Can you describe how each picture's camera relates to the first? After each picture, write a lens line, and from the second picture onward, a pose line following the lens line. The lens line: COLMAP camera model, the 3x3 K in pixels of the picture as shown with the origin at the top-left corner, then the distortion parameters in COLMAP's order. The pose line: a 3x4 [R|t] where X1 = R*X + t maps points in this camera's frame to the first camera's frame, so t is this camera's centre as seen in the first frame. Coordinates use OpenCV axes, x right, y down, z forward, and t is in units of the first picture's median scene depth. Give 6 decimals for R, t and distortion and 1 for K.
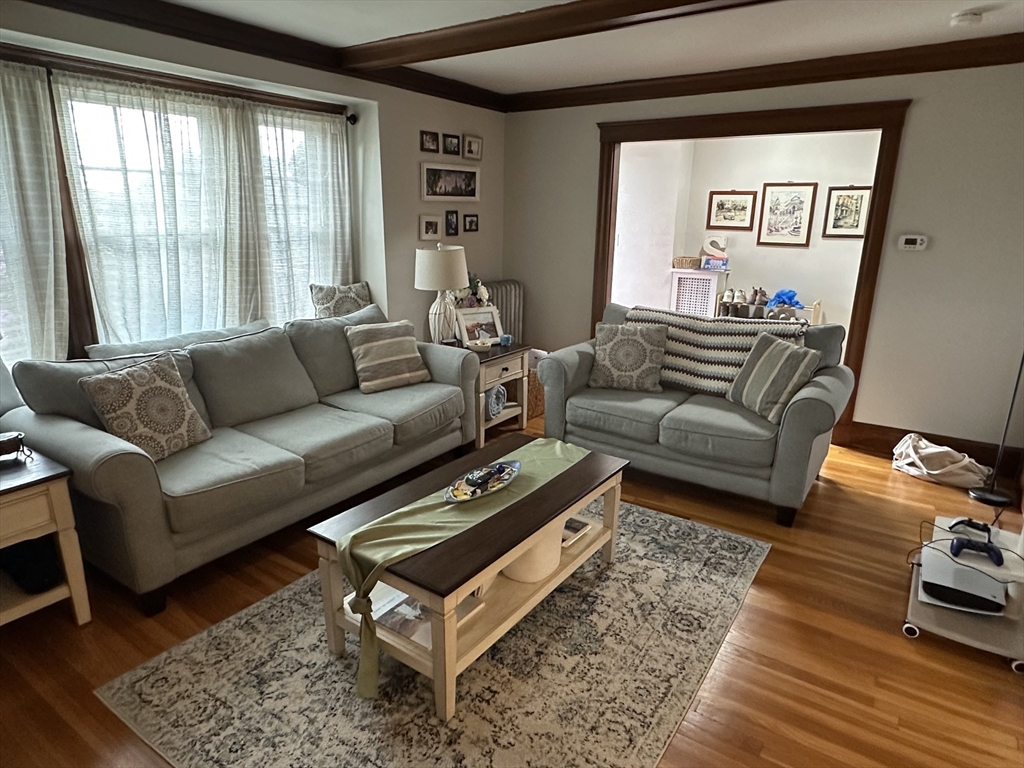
lens RADIAL K [[624.7, 0, 512.2], [0, 624.7, 385.5], [0, 0, 1]] dist [-0.002046, -0.001475]
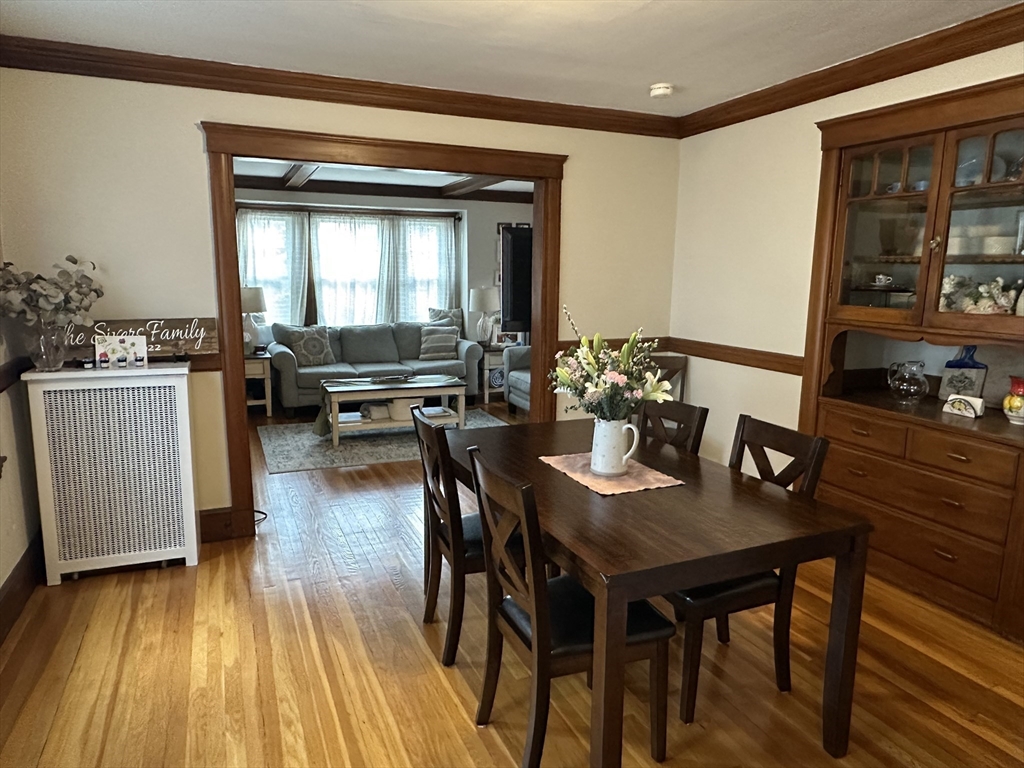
lens RADIAL K [[665.0, 0, 507.4], [0, 665.0, 380.1], [0, 0, 1]] dist [-0.008504, 0.000232]
pose [[0.849019, 0.086166, -0.521289, 1.039588], [-0.143254, 0.987197, -0.070139, 0.174061], [0.508572, 0.134226, 0.850493, -0.584190]]
